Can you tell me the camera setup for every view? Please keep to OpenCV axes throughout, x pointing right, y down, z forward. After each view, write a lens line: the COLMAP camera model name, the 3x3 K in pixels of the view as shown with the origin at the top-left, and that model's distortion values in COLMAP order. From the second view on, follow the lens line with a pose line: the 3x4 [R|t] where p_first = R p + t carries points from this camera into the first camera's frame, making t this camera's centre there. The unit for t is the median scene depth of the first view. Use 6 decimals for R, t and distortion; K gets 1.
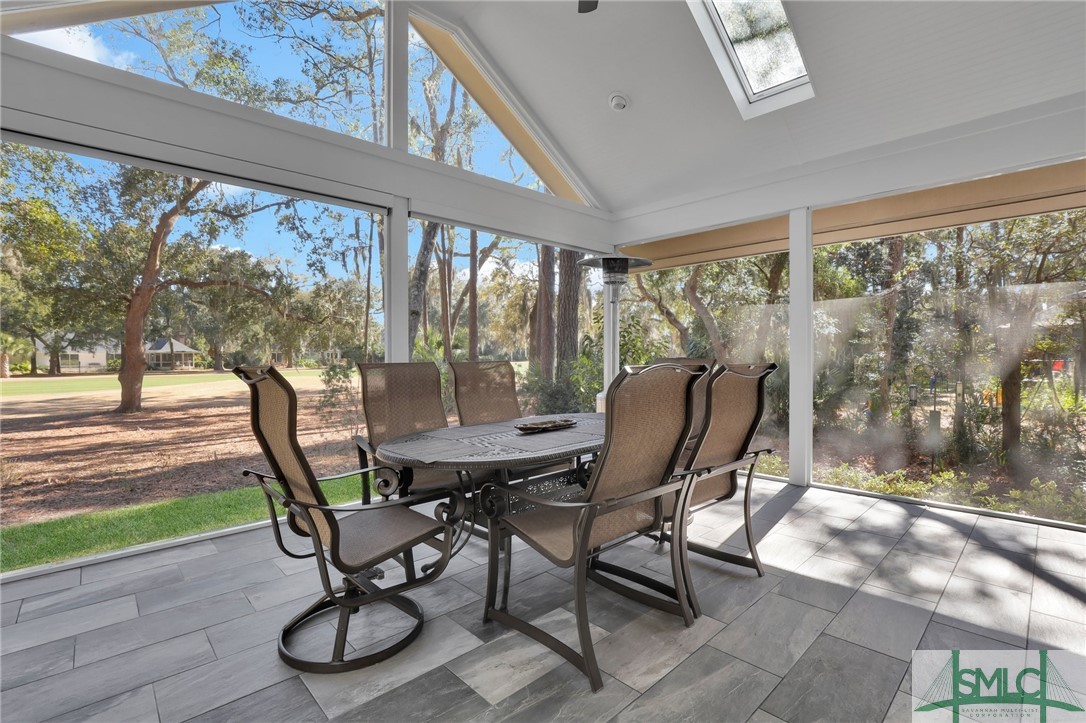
lens RADIAL K [[497.7, 0, 551.7], [0, 497.7, 359.2], [0, 0, 1]] dist [-0.032321, 0.001219]
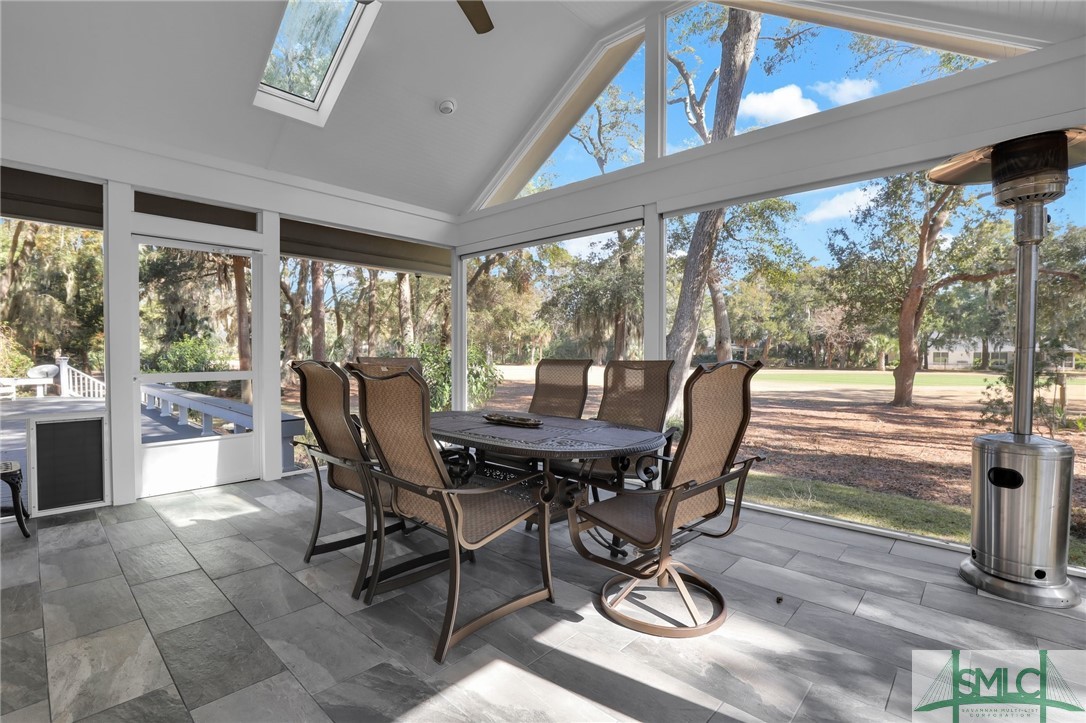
lens RADIAL K [[497.7, 0, 549.4], [0, 497.7, 365.2], [0, 0, 1]] dist [-0.032321, 0.001219]
pose [[0.064761, 0.029508, -0.997464, 0.159140], [-0.012923, 0.999504, 0.028729, -0.002362], [0.997817, 0.011030, 0.065110, 0.154989]]
